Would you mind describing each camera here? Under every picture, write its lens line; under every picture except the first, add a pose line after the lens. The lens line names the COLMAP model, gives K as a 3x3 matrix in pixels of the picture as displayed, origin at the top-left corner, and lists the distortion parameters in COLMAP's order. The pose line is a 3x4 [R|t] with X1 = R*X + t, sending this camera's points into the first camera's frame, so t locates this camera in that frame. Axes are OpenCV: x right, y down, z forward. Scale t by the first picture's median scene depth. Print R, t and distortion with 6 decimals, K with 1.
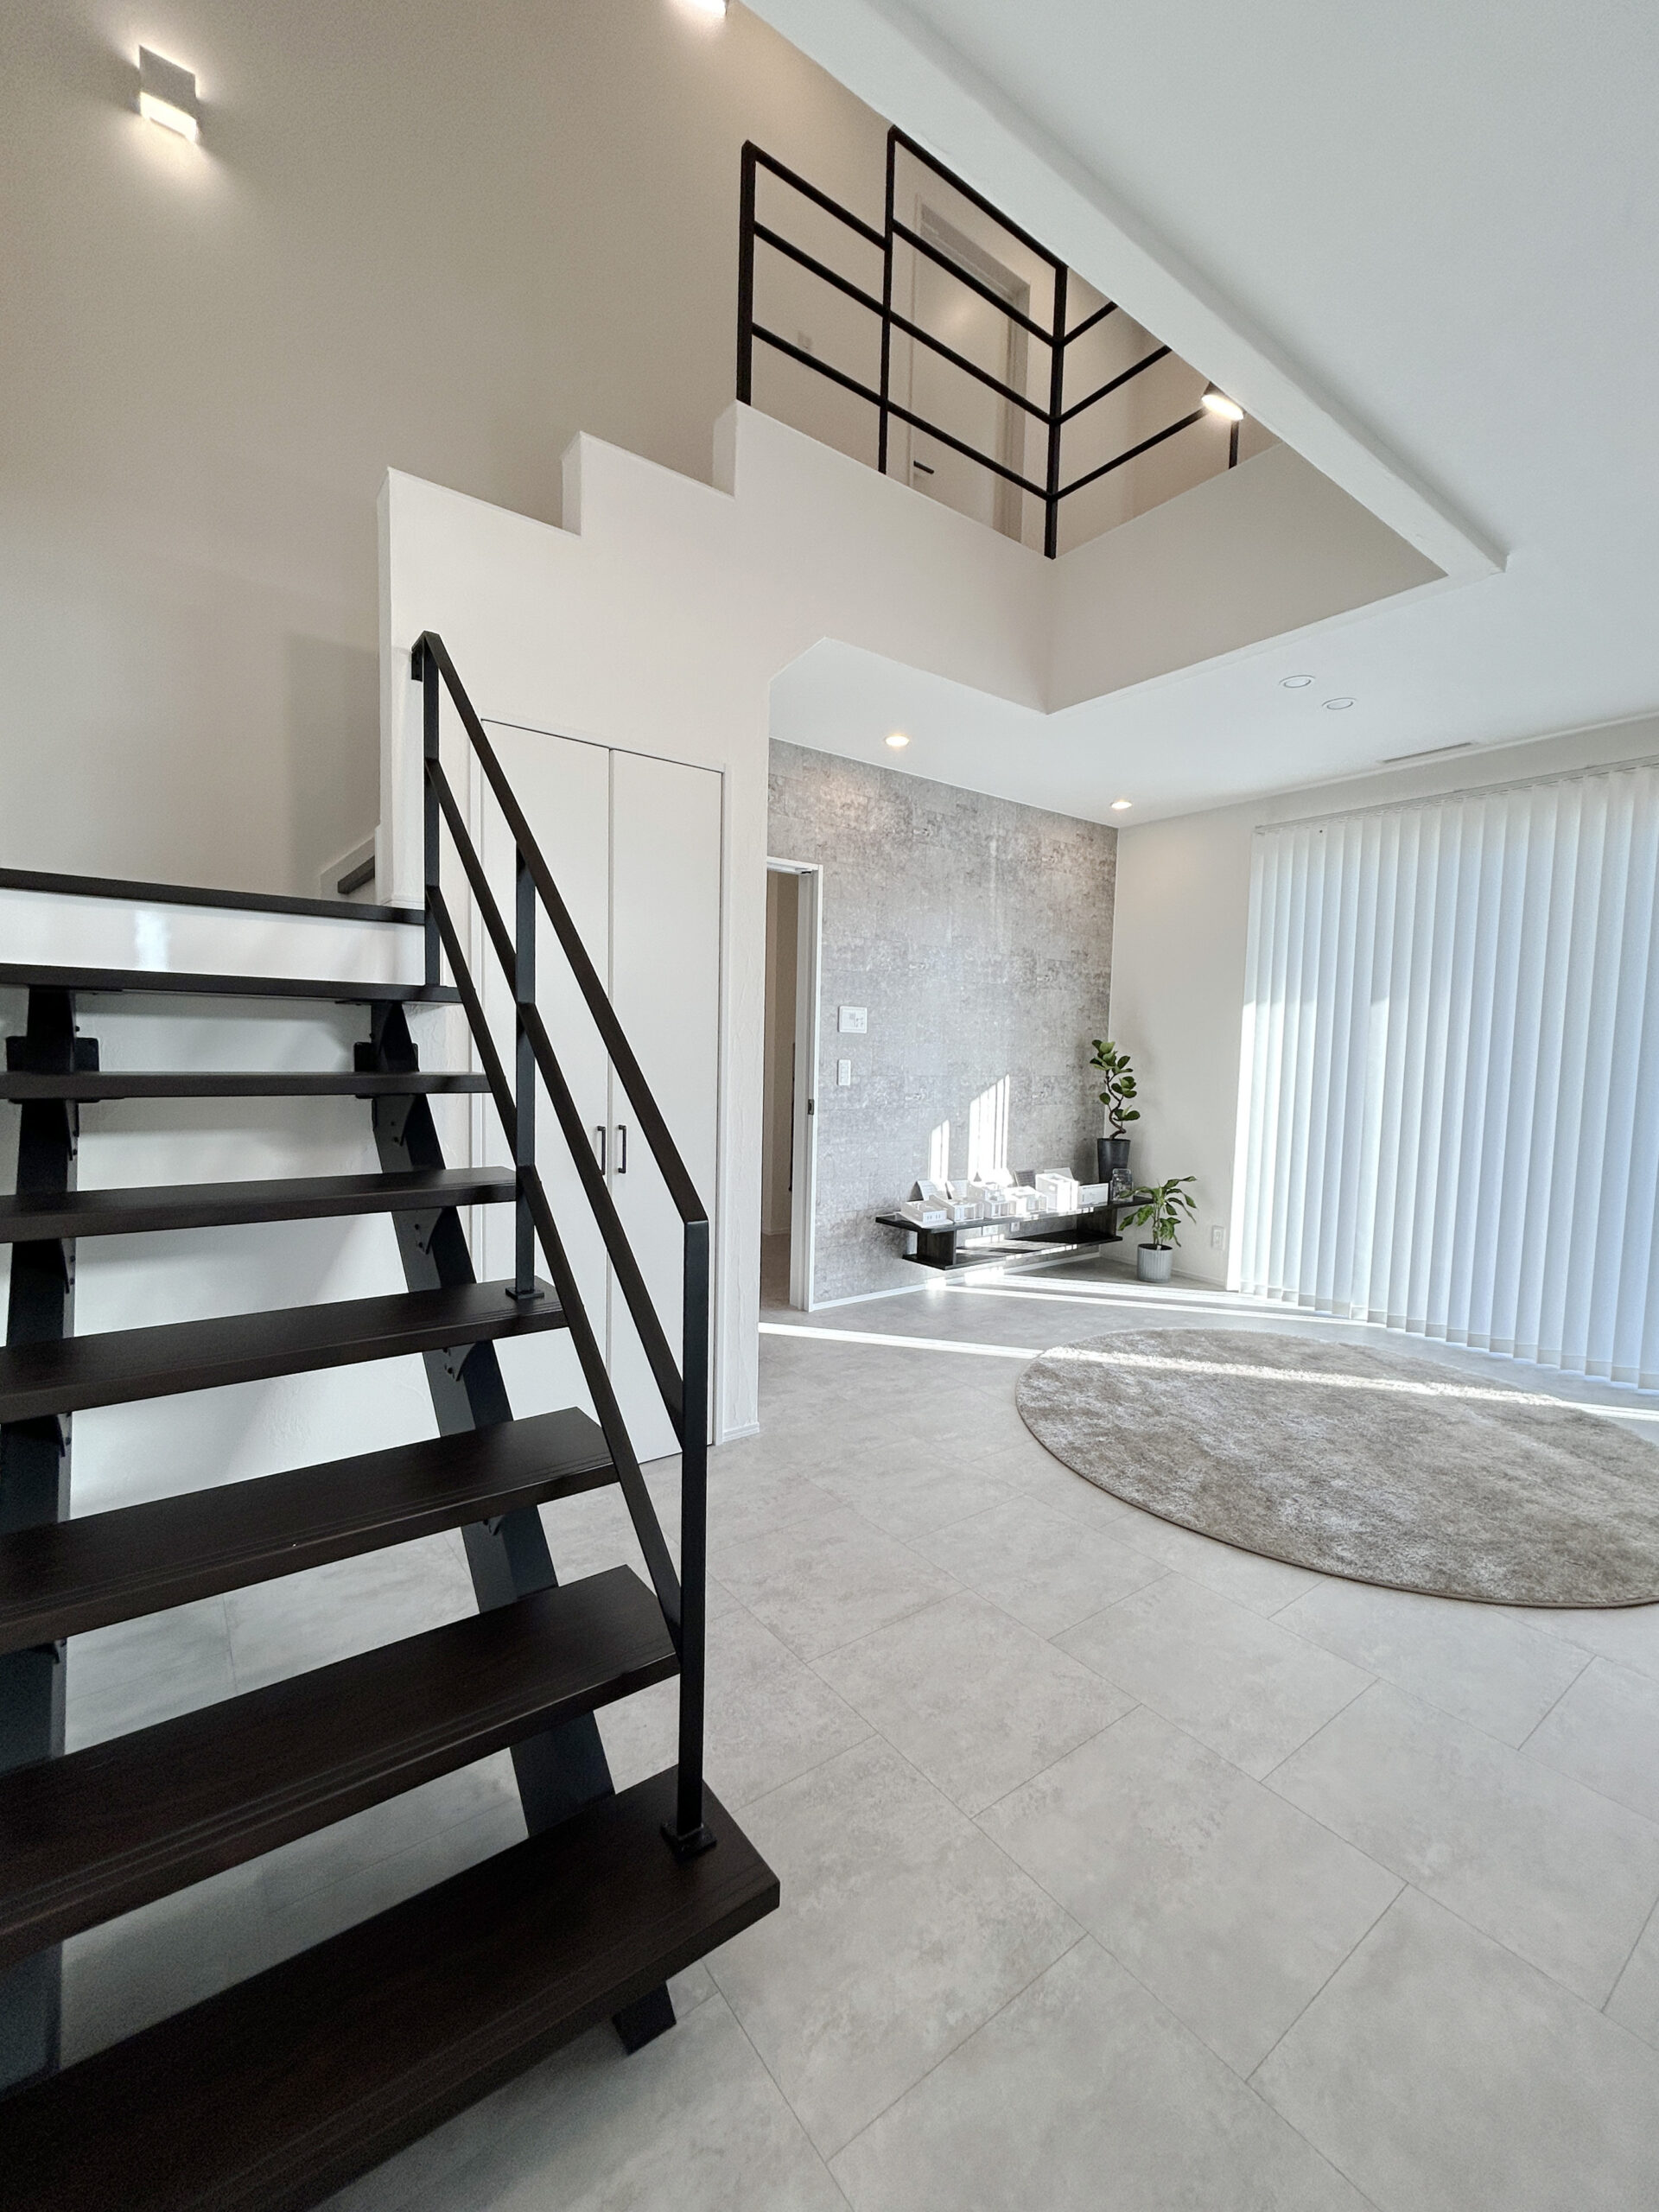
lens RADIAL K [[929.2, 0, 832.5], [0, 929.2, 1113.4], [0, 0, 1]] dist [-0.001176, -0.000060]
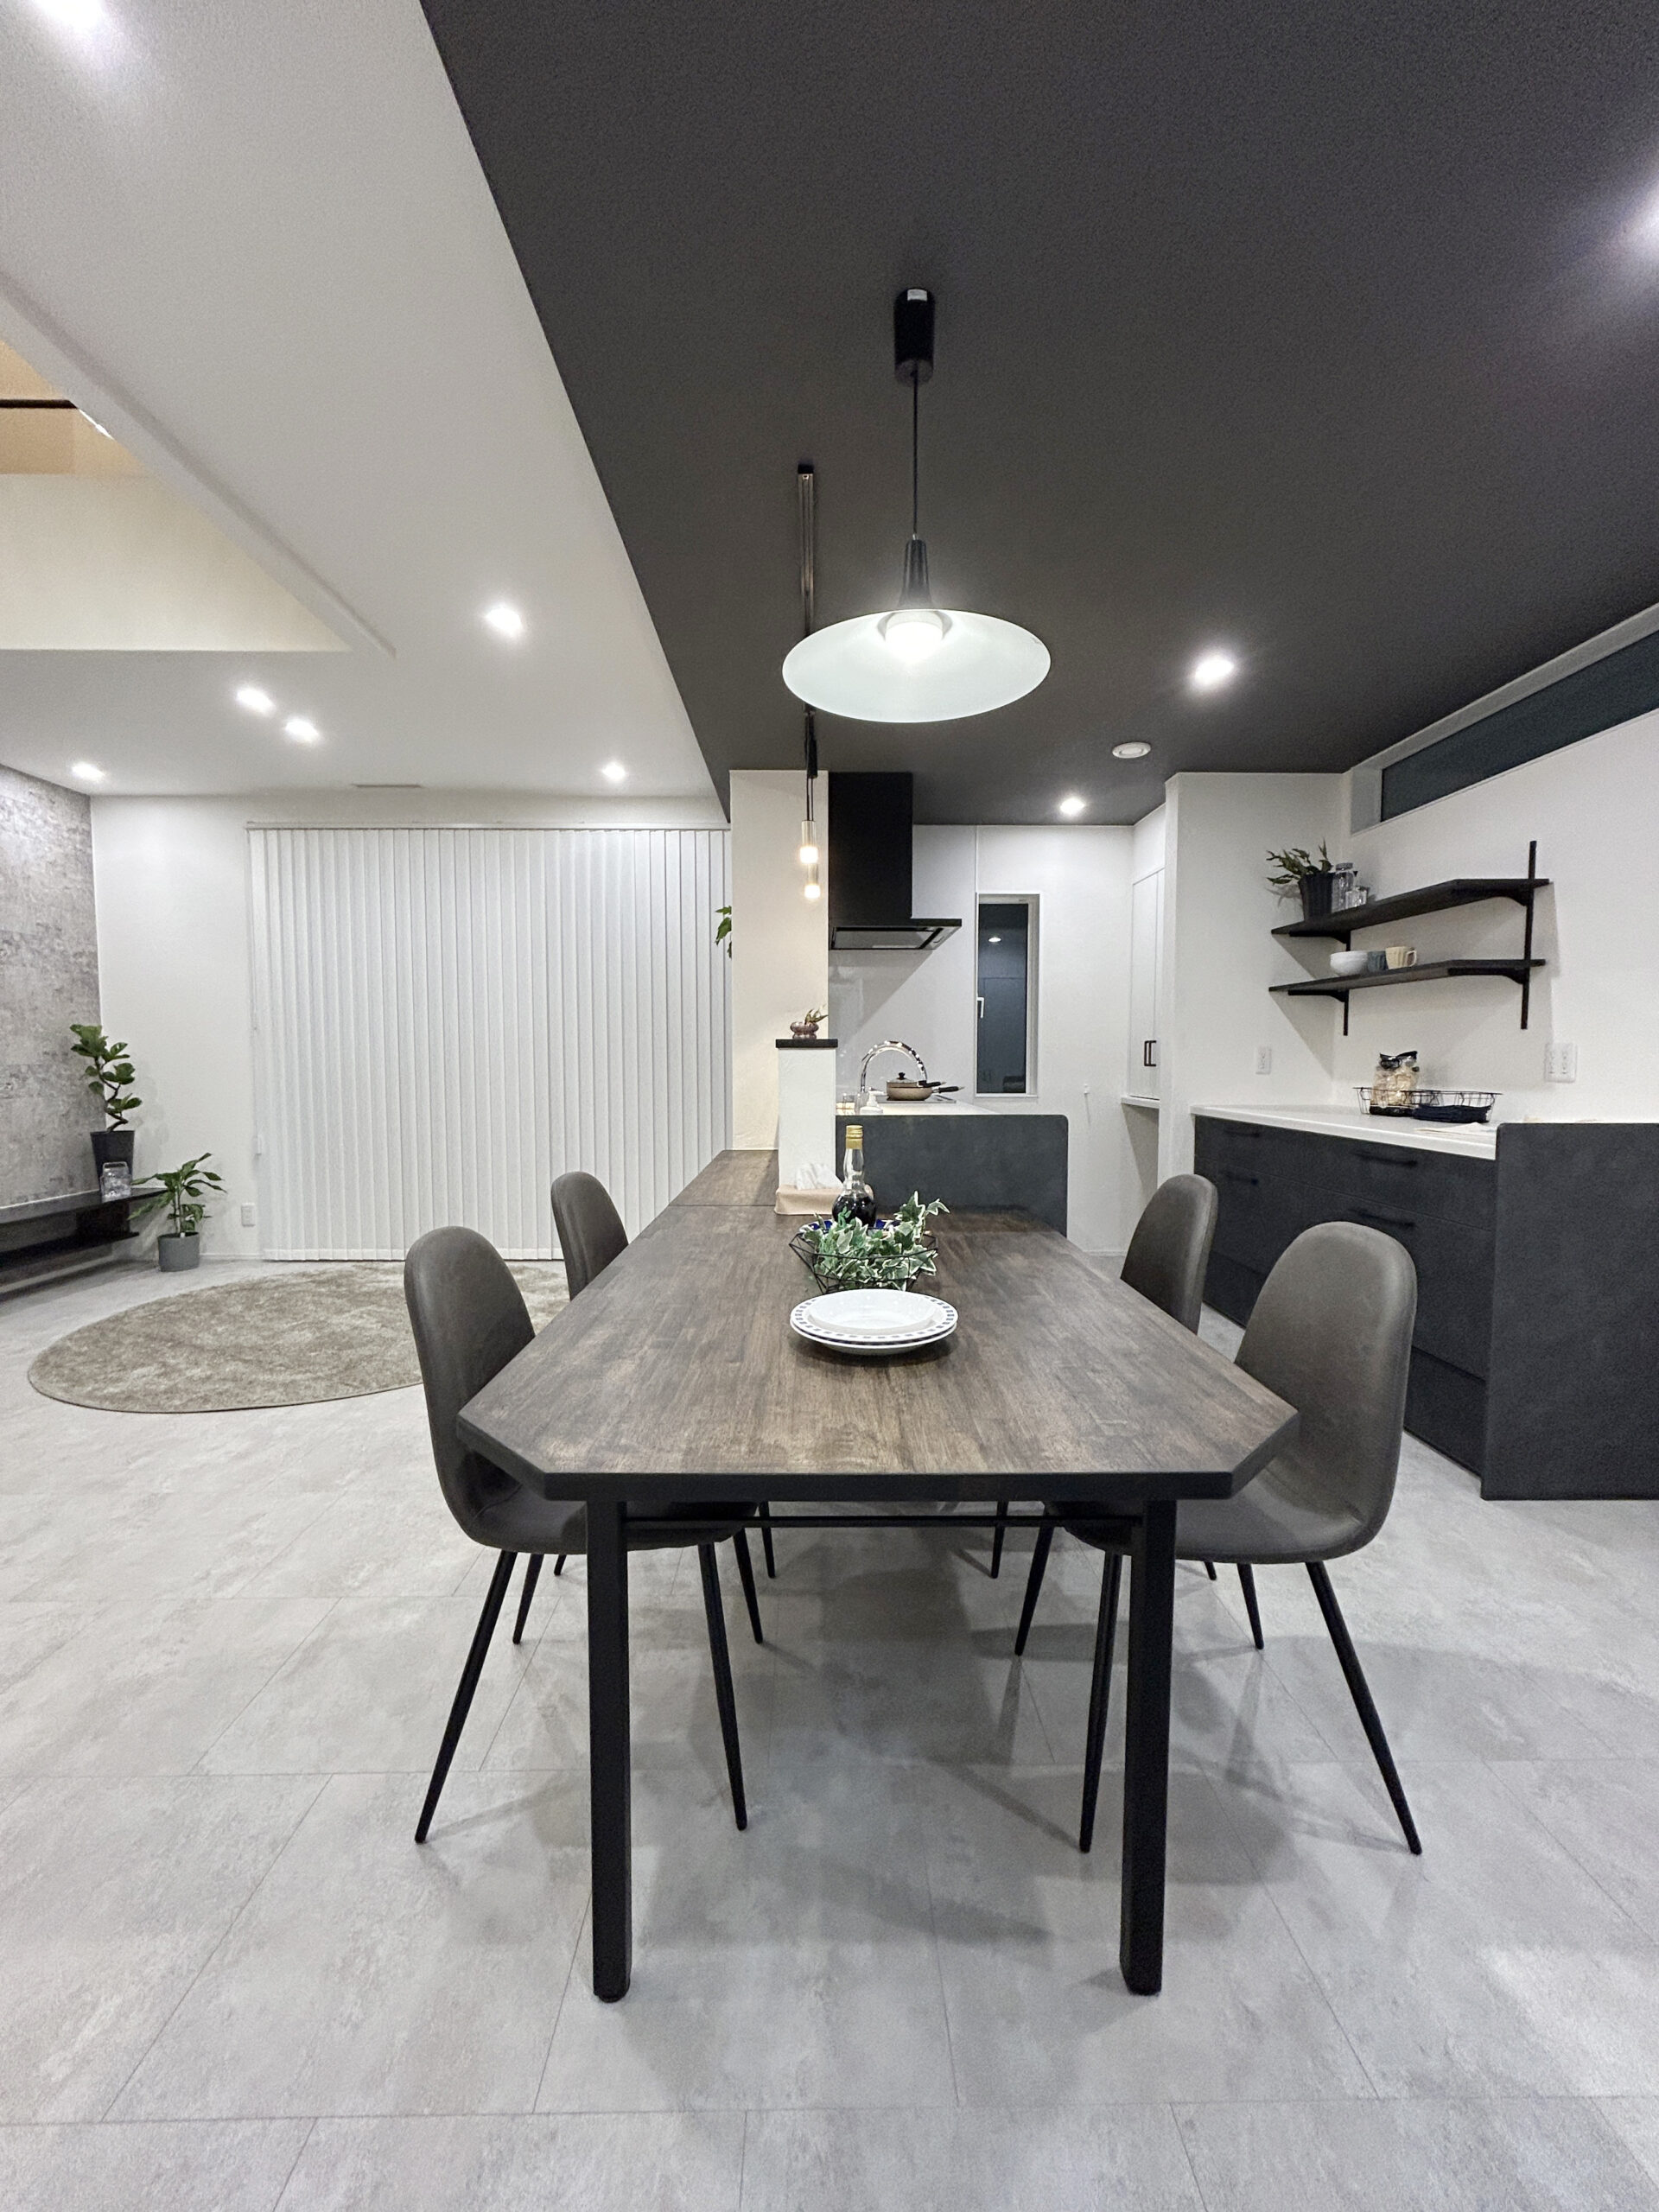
lens RADIAL K [[889.8, 0, 827.4], [0, 889.8, 1107.9], [0, 0, 1]] dist [0.001819, 0.000366]
pose [[0.591240, -0.071802, 0.803293, 0.008217], [0.072667, 0.996720, 0.035607, 0.030233], [-0.803215, 0.037321, 0.594519, -0.130872]]
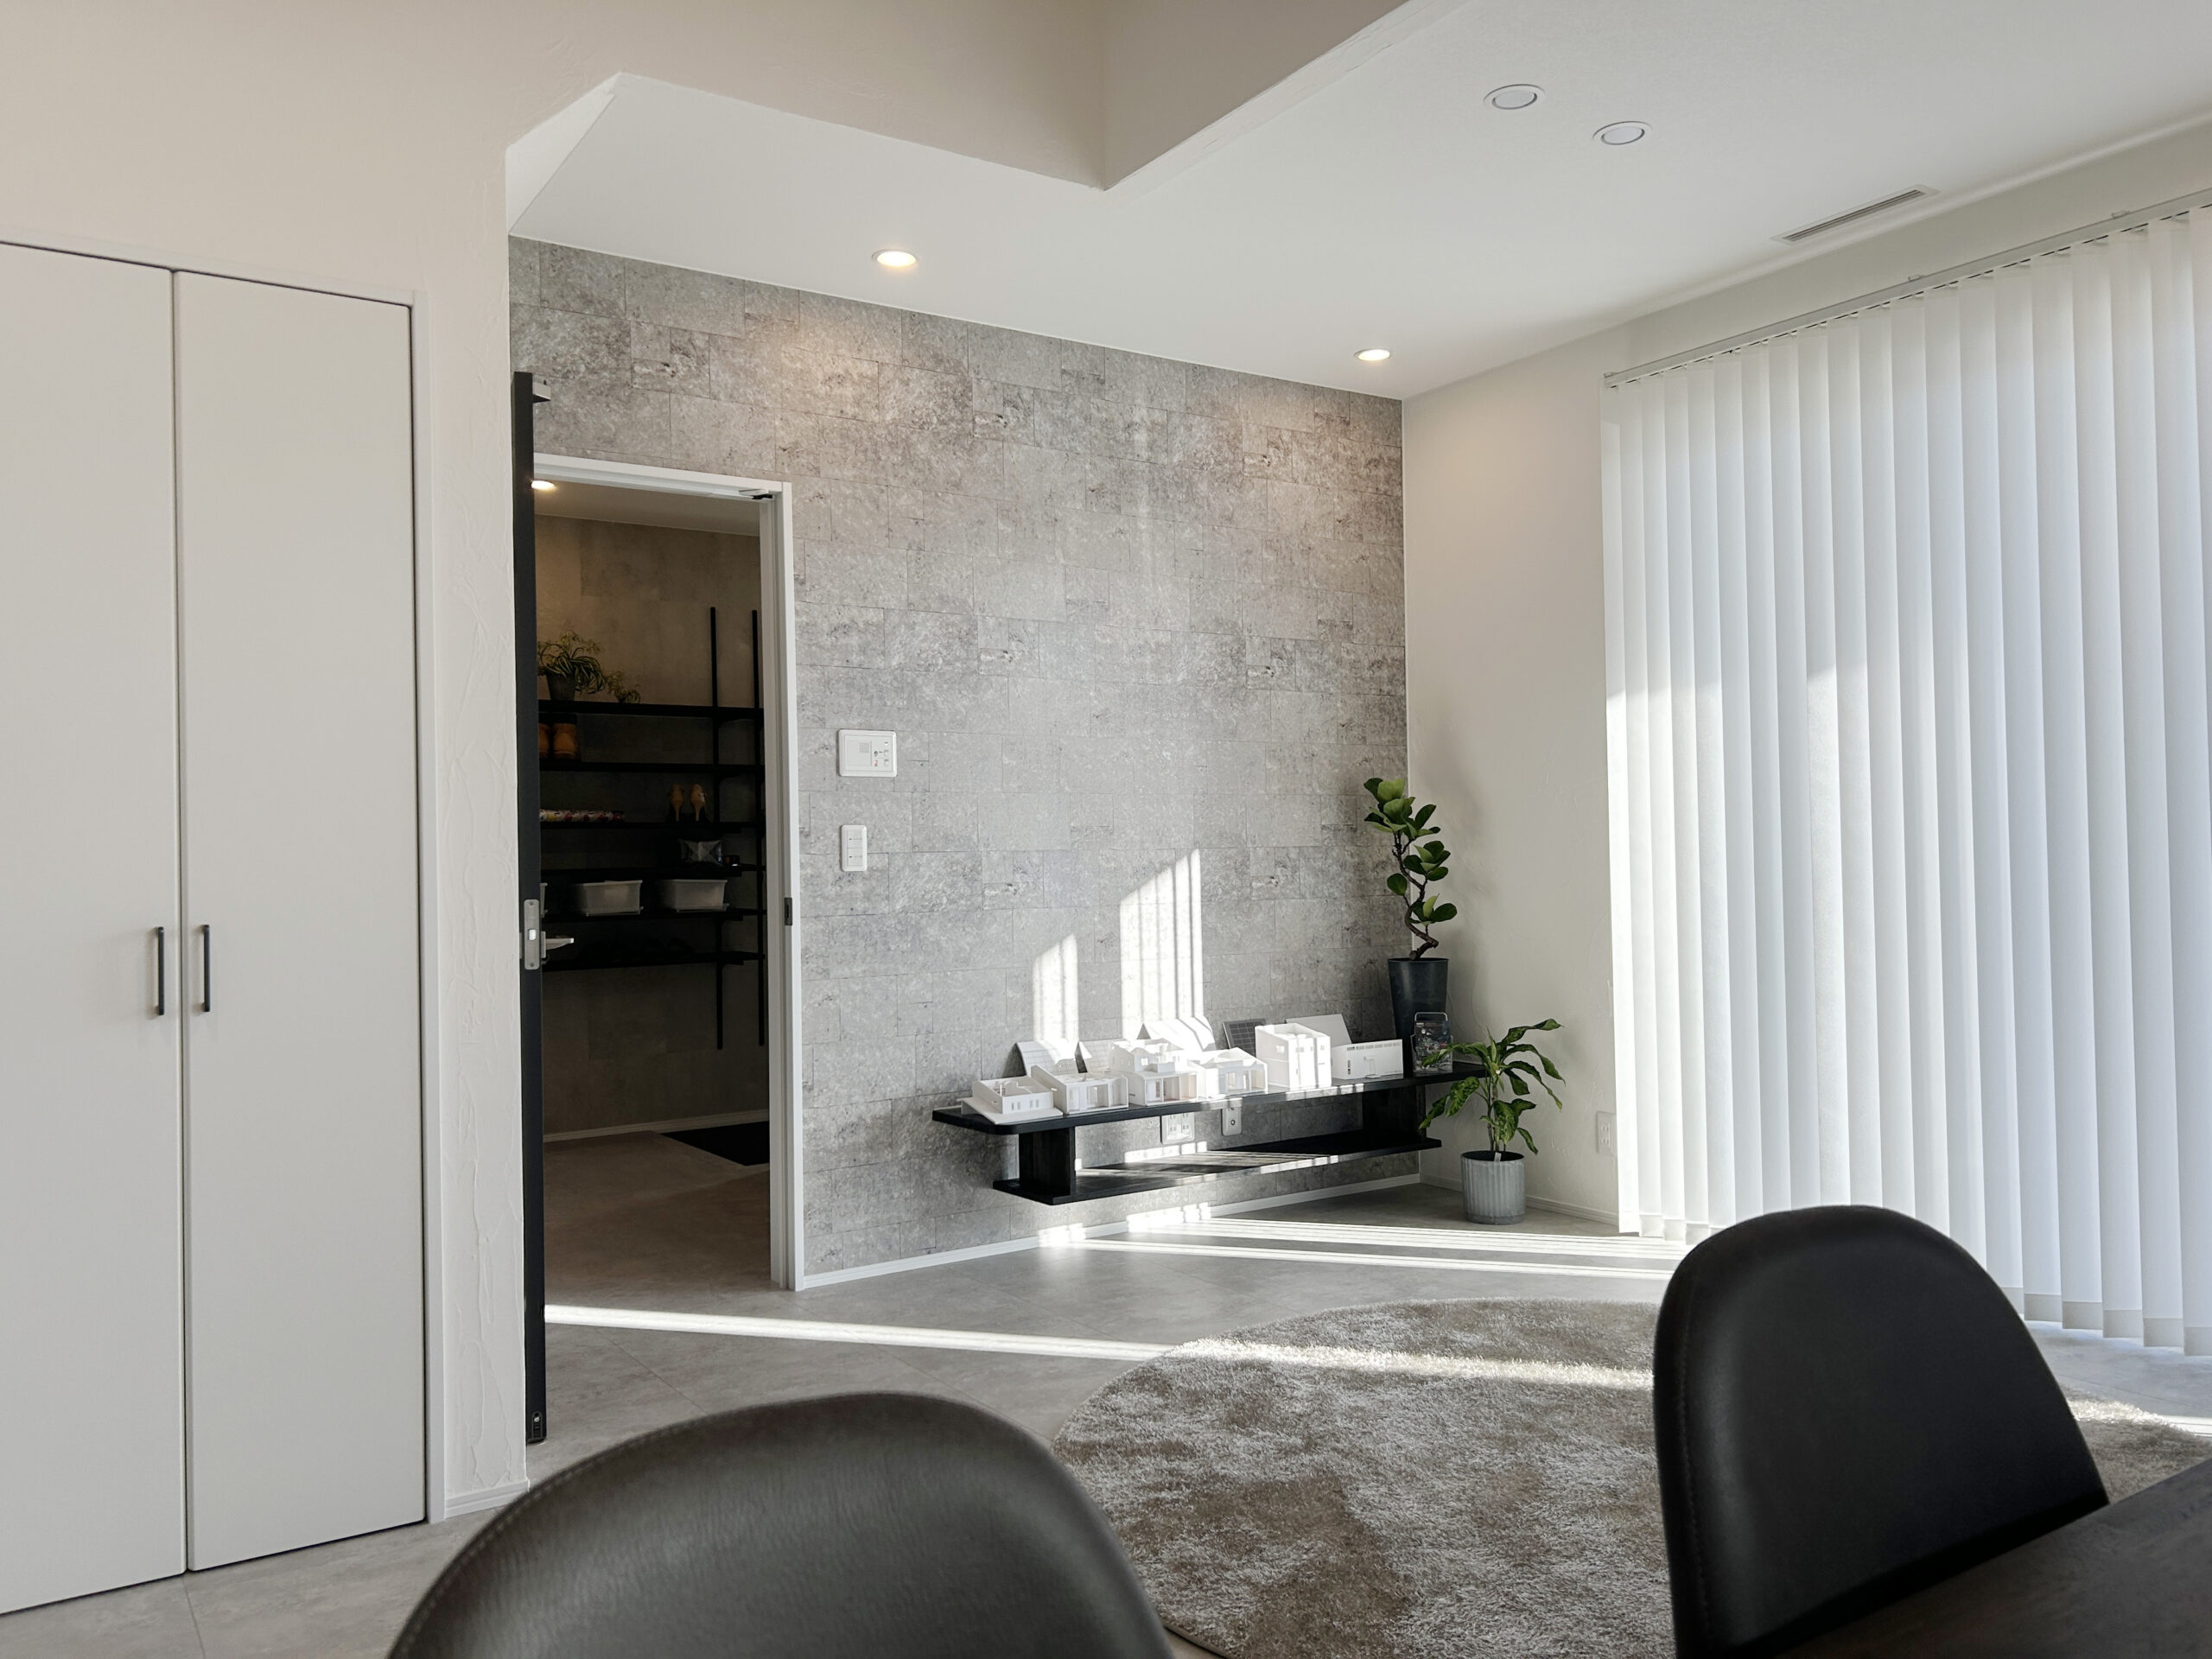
lens RADIAL K [[1667.3, 0, 1106.0], [0, 1667.3, 829.5], [0, 0, 1]] dist [0.069826, -0.094998]
pose [[0.997501, -0.044278, -0.055061, 0.219055], [0.039306, 0.995316, -0.088327, 0.039218], [0.058714, 0.085943, 0.994569, 0.013196]]
